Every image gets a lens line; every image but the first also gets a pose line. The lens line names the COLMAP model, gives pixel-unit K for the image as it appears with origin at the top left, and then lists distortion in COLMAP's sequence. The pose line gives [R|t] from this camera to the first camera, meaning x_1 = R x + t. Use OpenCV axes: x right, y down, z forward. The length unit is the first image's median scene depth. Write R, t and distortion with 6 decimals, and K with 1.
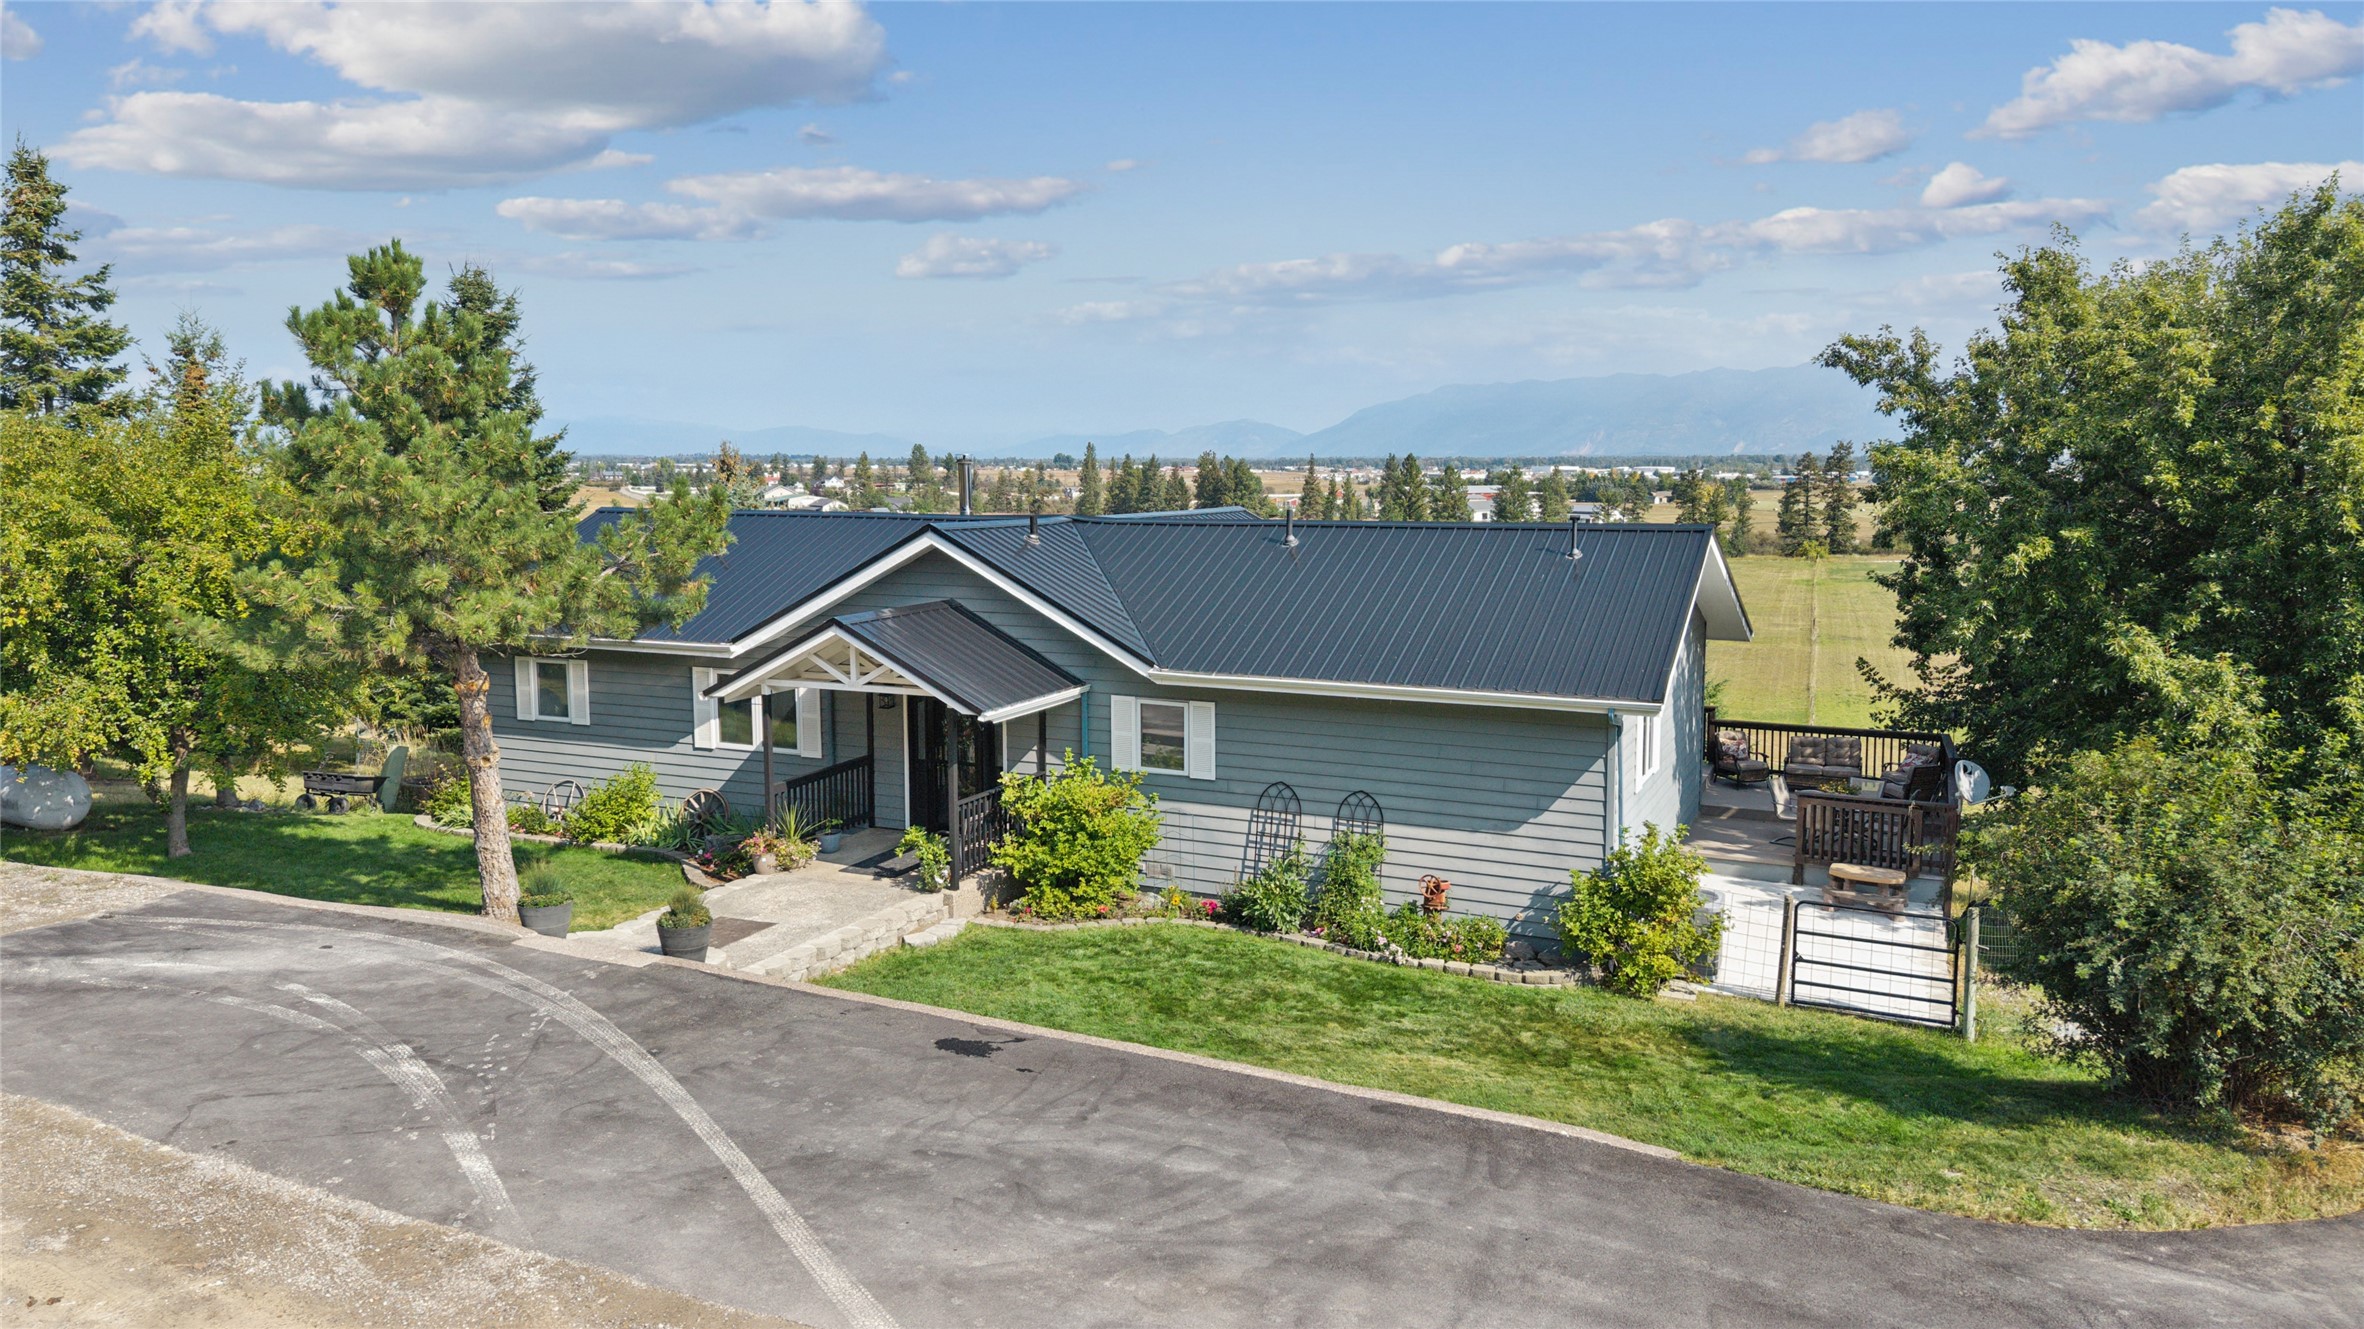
lens RADIAL K [[1615.8, 0, 1211.4], [0, 1615.8, 631.5], [0, 0, 1]] dist [0.076868, -0.121476]
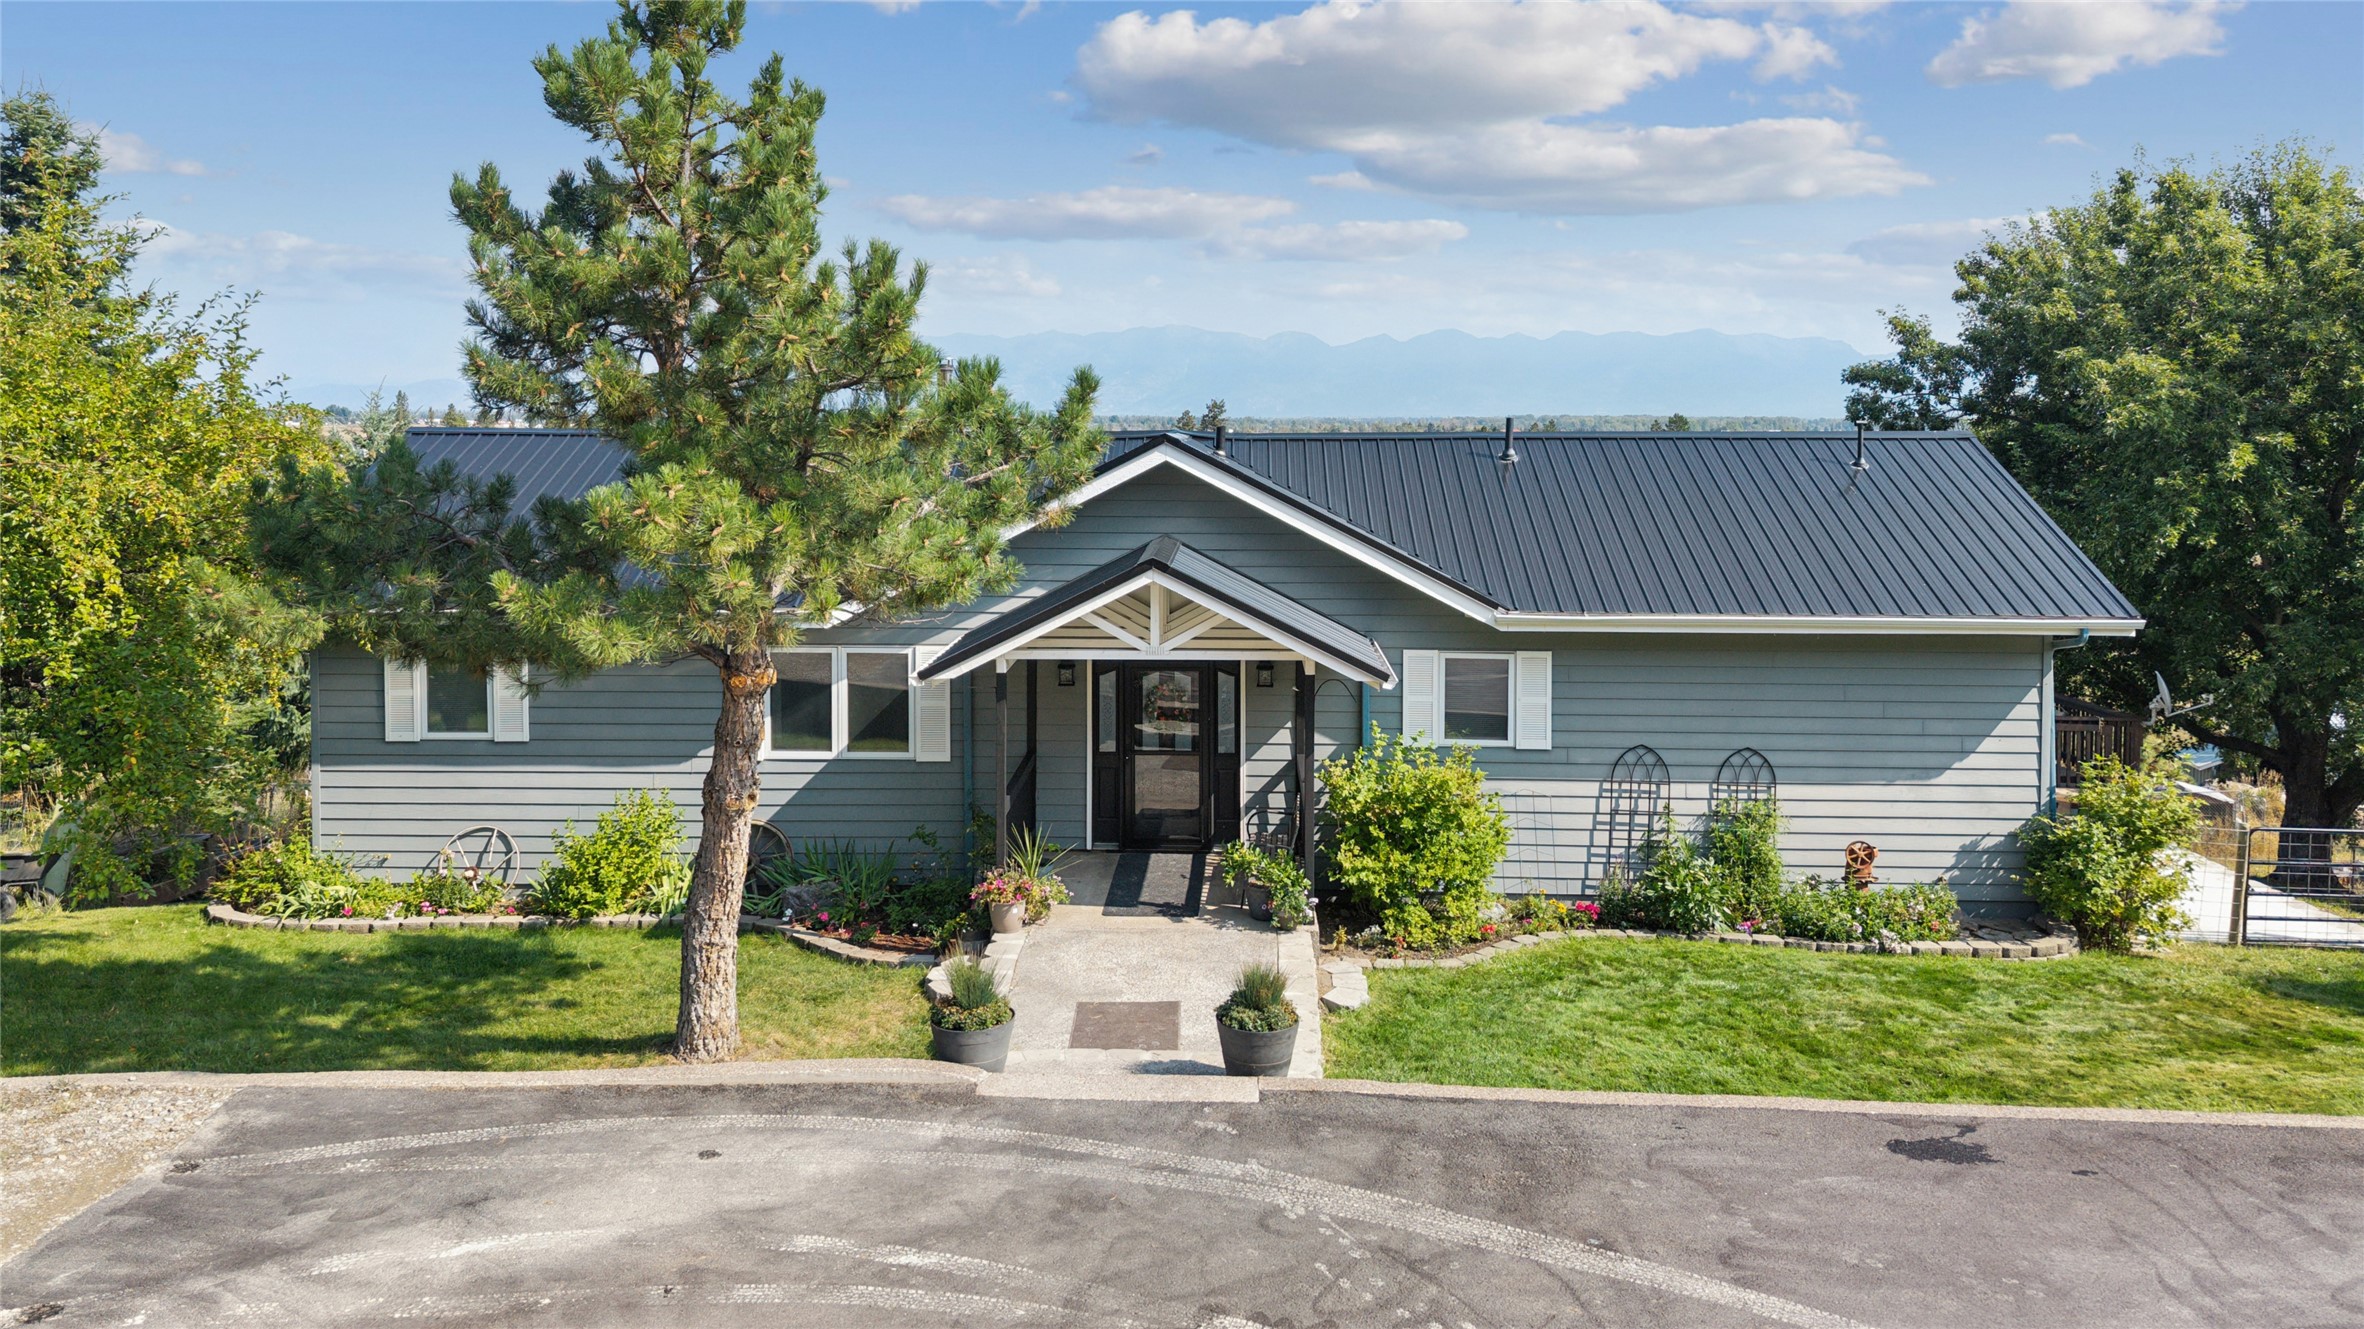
lens RADIAL K [[1650.2, 0, 1183.8], [0, 1650.2, 497.0], [0, 0, 1]] dist [-0.000608, 0.005037]
pose [[0.918329, -0.014323, 0.395558, -0.497244], [0.038060, 0.997910, -0.052226, 0.003804], [-0.393983, 0.063015, 0.916955, 0.328581]]
